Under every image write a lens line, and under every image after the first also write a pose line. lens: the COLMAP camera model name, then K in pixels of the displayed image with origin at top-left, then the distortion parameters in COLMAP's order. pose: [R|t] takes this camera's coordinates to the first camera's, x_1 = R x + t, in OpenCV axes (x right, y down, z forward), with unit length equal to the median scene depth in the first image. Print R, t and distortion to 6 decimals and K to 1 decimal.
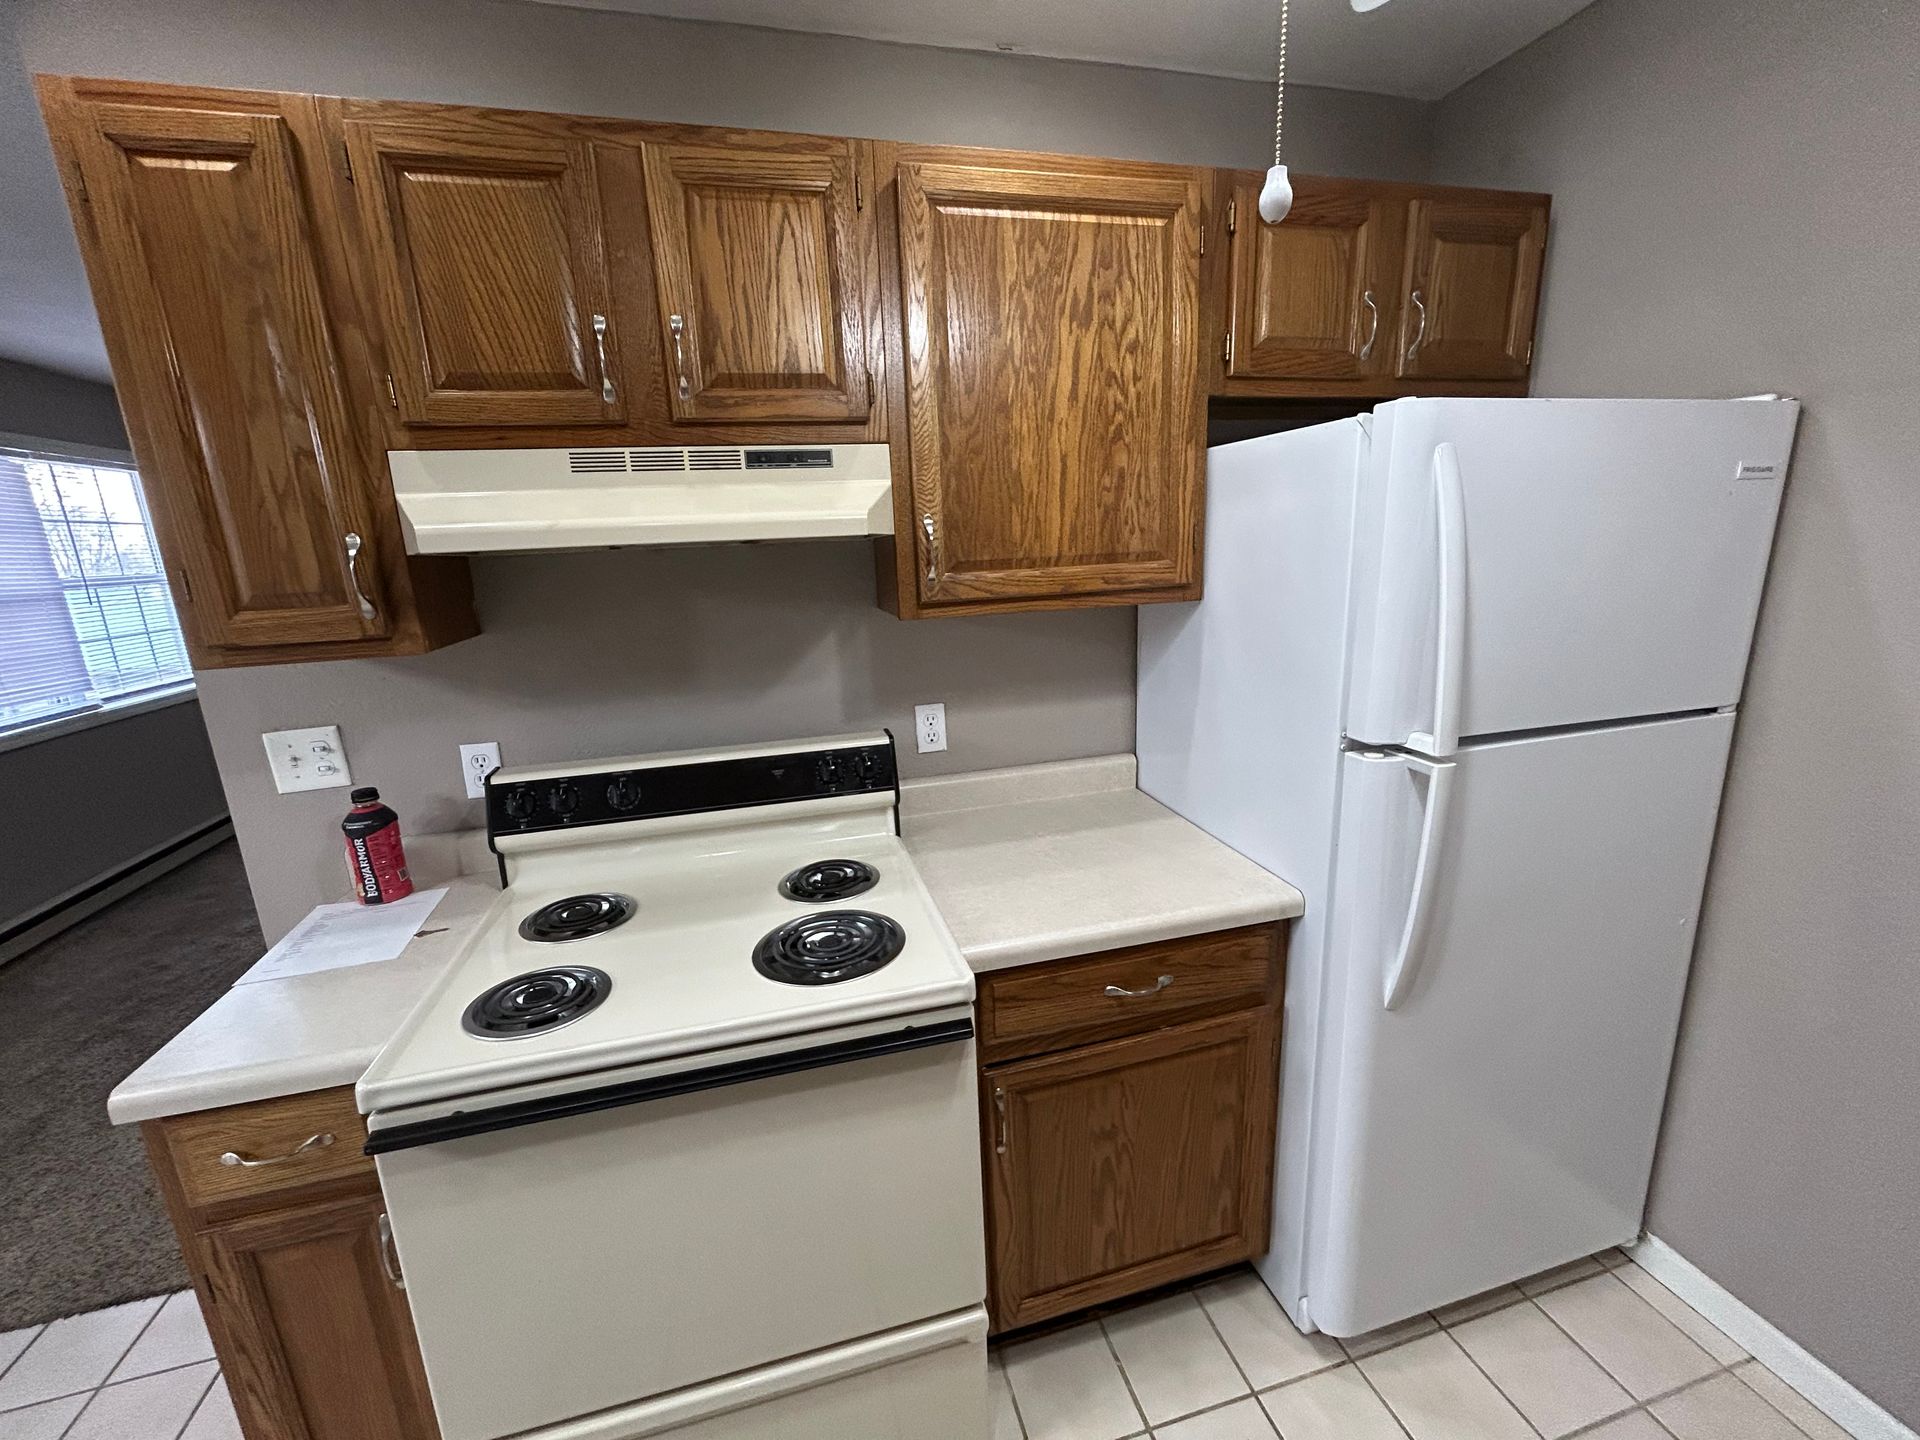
lens RADIAL K [[776.2, 0, 951.5], [0, 776.2, 719.9], [0, 0, 1]] dist [0.002452, -0.000074]
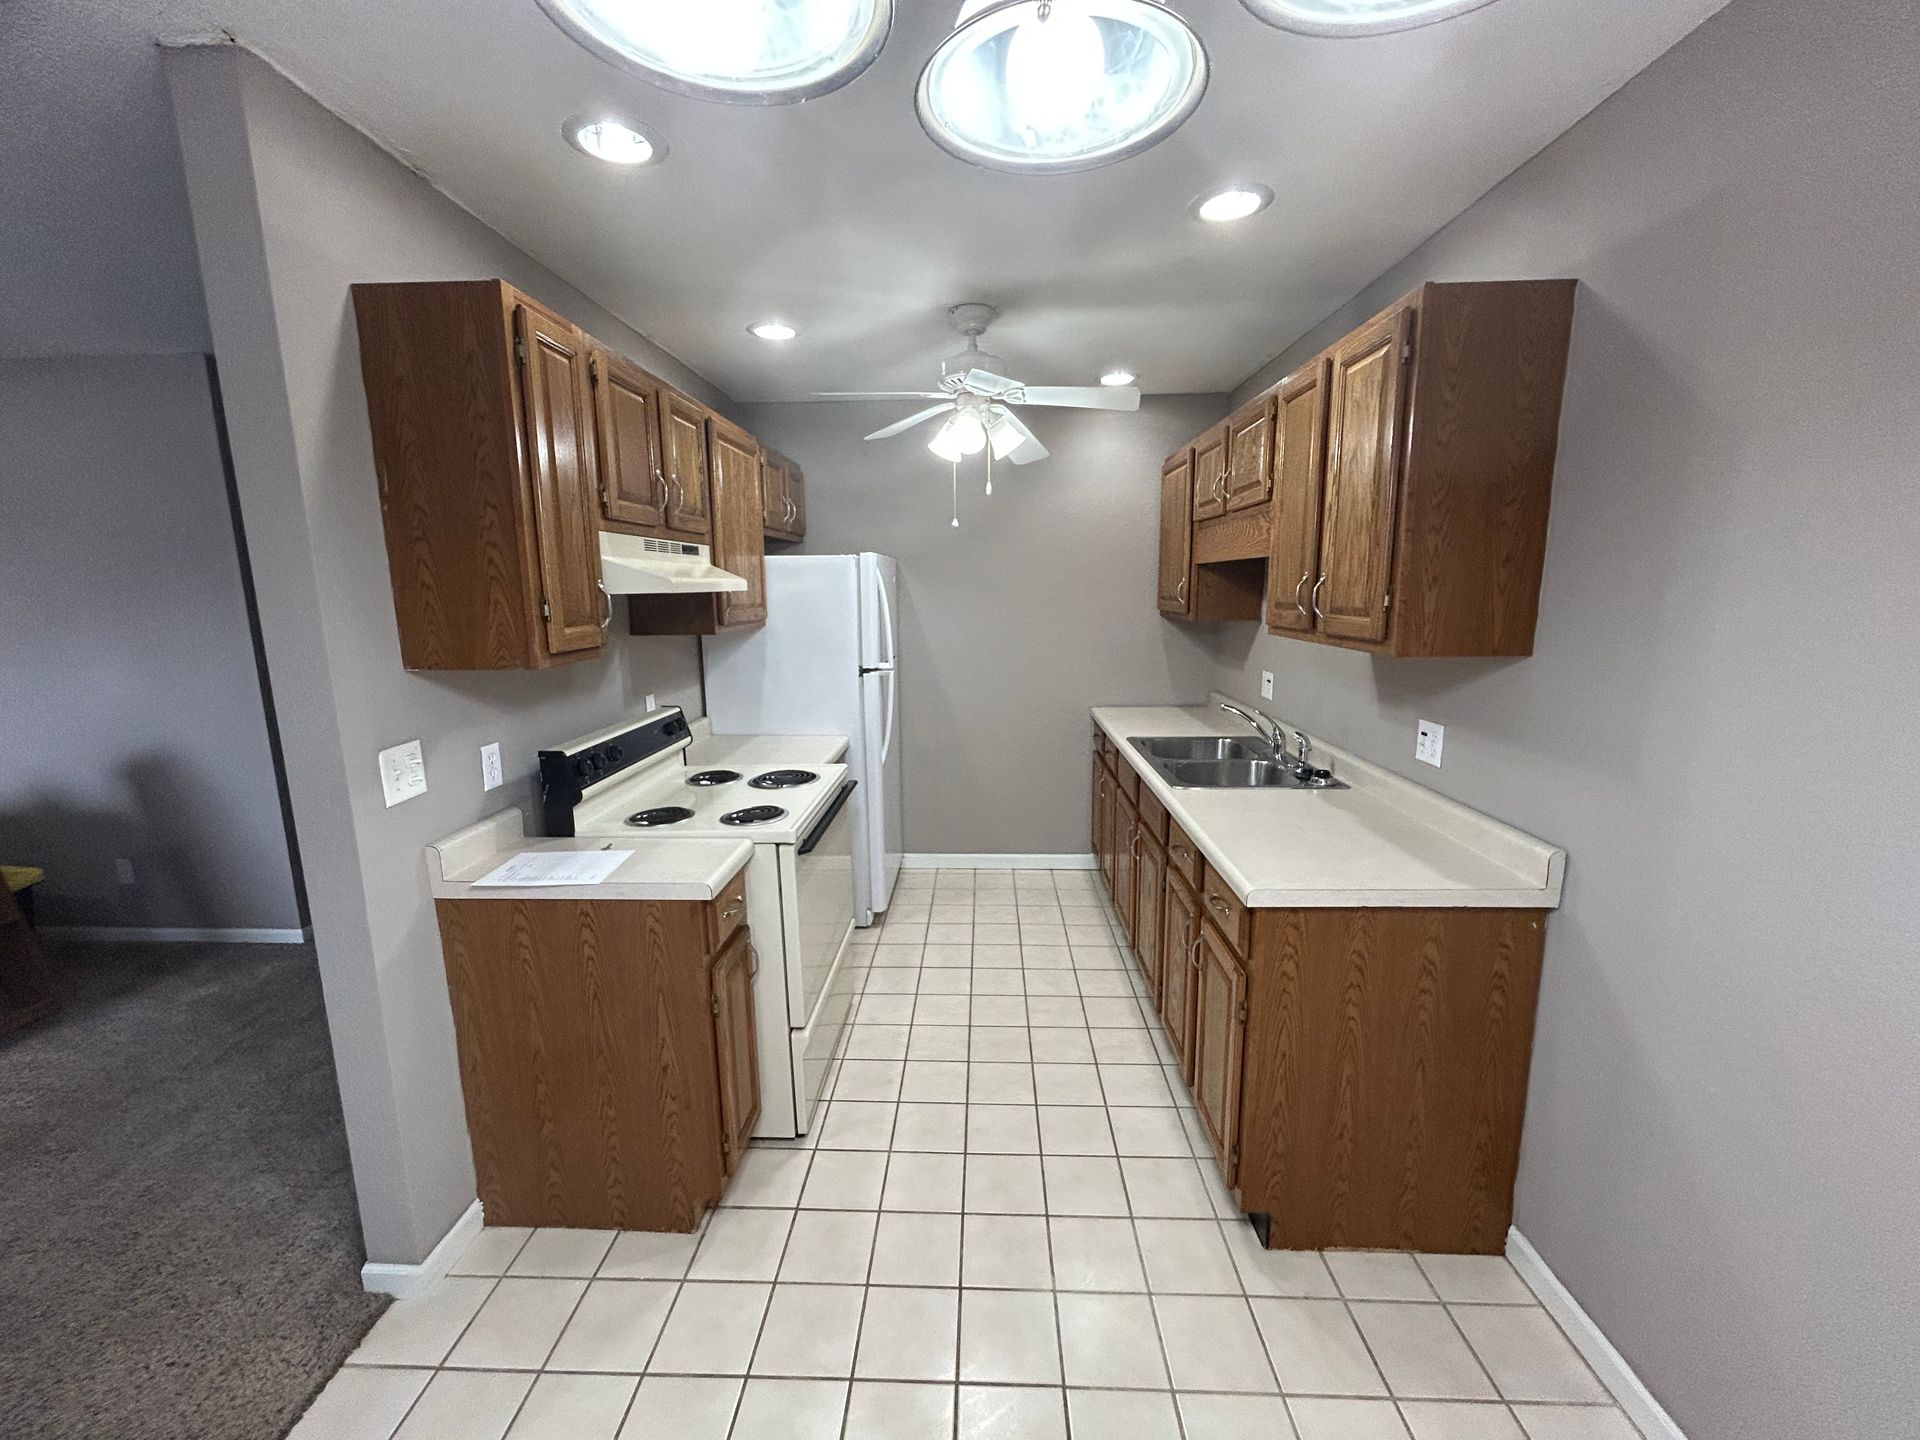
lens RADIAL K [[776.2, 0, 951.5], [0, 776.2, 719.9], [0, 0, 1]] dist [0.002452, -0.000074]
pose [[0.293364, -0.126199, 0.947634, -1.831803], [0.216822, 0.974201, 0.062615, 0.087257], [-0.931088, 0.187099, 0.313159, -0.111553]]
